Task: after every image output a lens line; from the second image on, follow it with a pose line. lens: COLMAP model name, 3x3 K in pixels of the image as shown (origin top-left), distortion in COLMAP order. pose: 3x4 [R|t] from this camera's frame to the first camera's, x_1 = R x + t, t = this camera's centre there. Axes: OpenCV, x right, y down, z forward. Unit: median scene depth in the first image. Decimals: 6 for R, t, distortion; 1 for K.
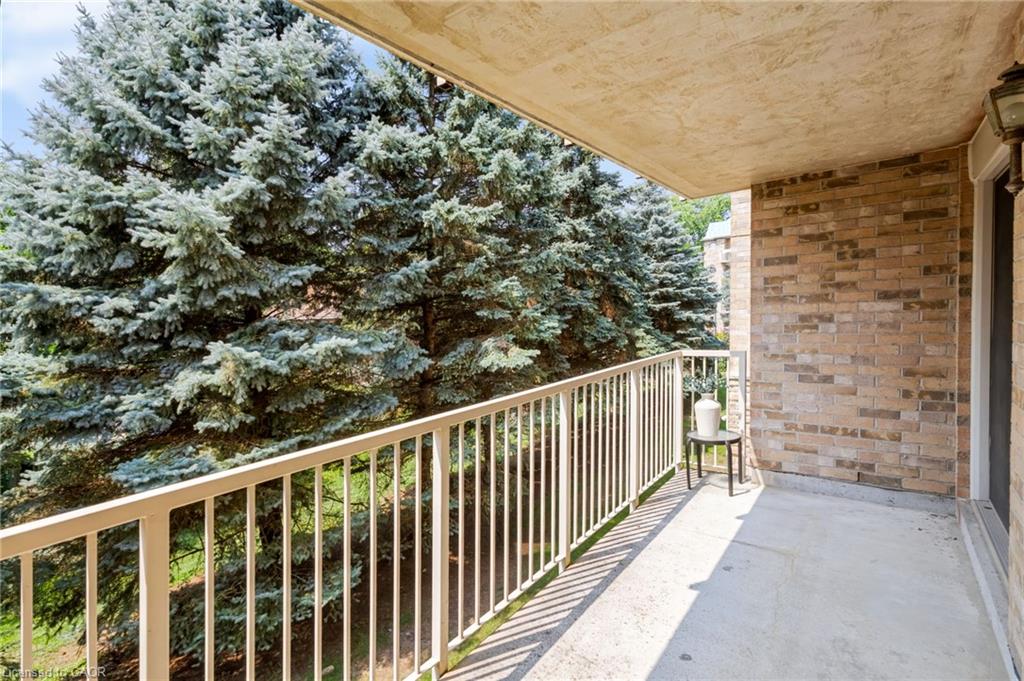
lens RADIAL K [[487.8, 0, 511.6], [0, 487.8, 306.4], [0, 0, 1]] dist [-0.000027, 0.000022]
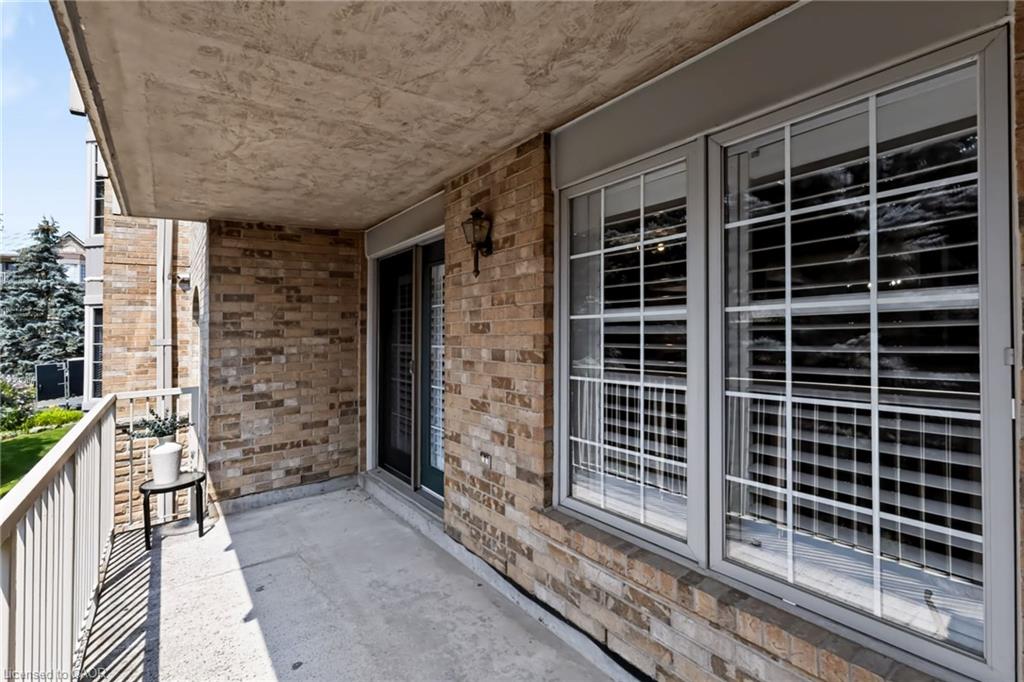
lens RADIAL K [[475.1, 0, 512.0], [0, 475.1, 341.0], [0, 0, 1]] dist [-0.000075, 0.000117]
pose [[0.286253, 0.007823, 0.958122, -0.291142], [0.005376, 0.999938, -0.009771, 0.014771], [-0.958139, 0.007947, 0.286193, 0.143951]]
